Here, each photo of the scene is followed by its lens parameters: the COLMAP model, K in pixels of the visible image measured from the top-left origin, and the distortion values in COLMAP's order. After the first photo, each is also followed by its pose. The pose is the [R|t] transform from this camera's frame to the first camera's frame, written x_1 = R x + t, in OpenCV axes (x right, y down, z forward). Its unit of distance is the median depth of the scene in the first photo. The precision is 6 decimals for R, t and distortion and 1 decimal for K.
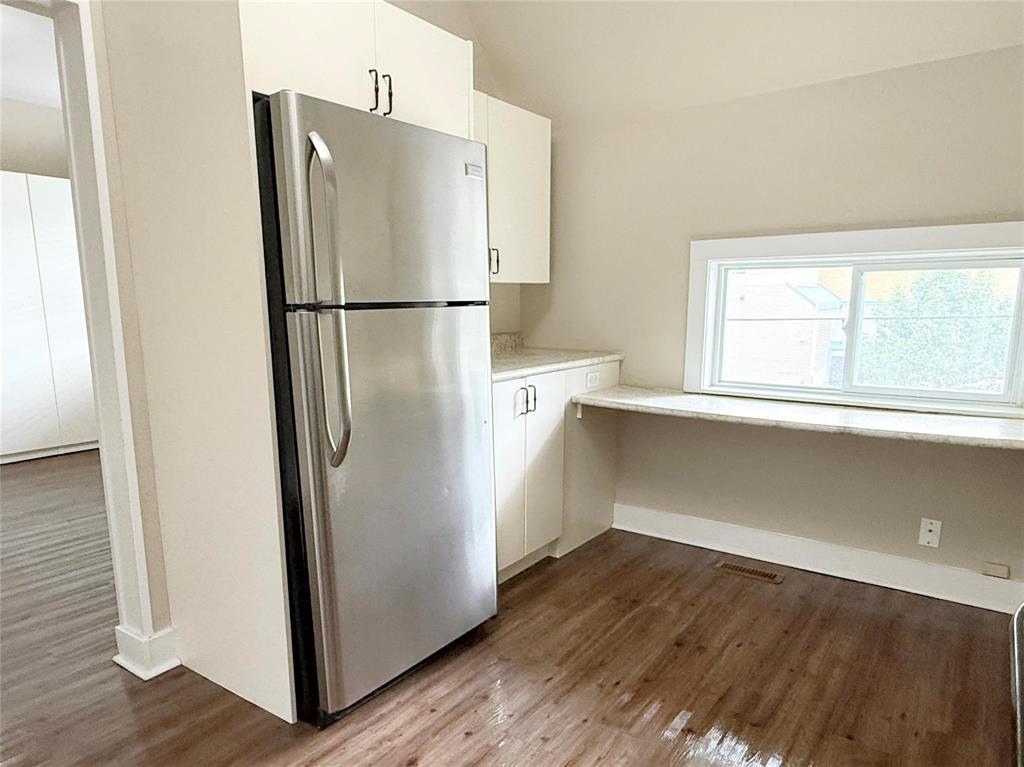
lens RADIAL K [[661.9, 0, 475.9], [0, 661.9, 442.7], [0, 0, 1]] dist [-0.003216, -0.003993]
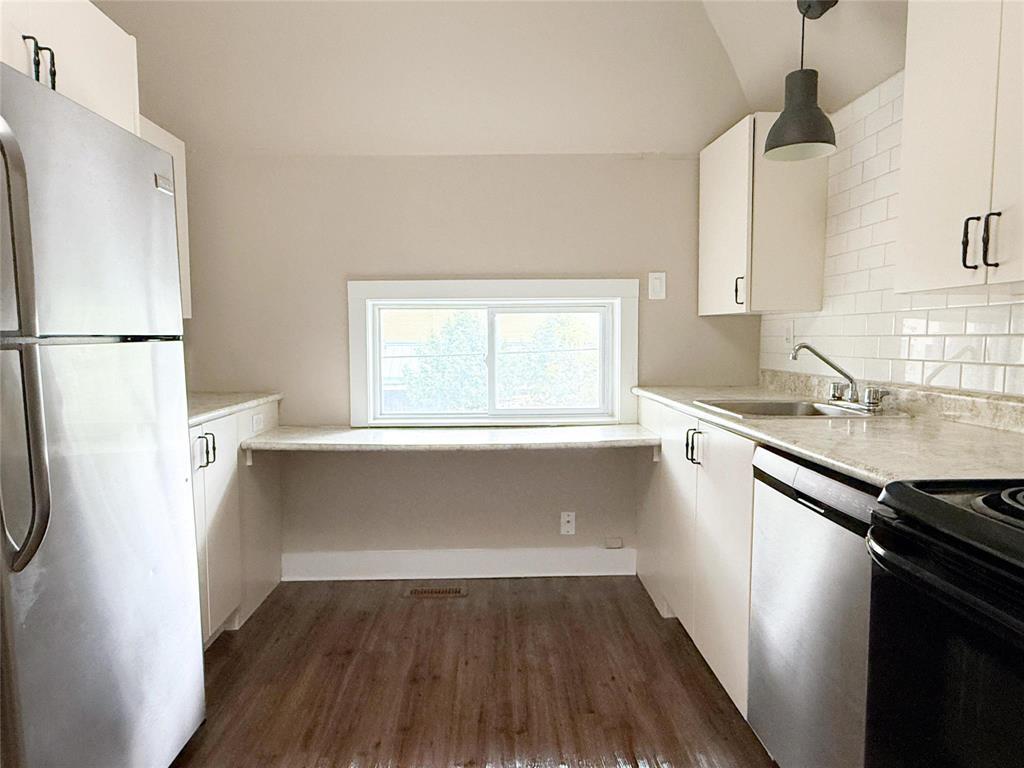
lens RADIAL K [[661.9, 0, 500.3], [0, 661.9, 400.0], [0, 0, 1]] dist [-0.003216, -0.003993]
pose [[0.773720, -0.055436, 0.631098, -0.170327], [0.133677, 0.988021, -0.077099, -0.012026], [-0.619264, 0.144016, 0.771862, 0.095958]]
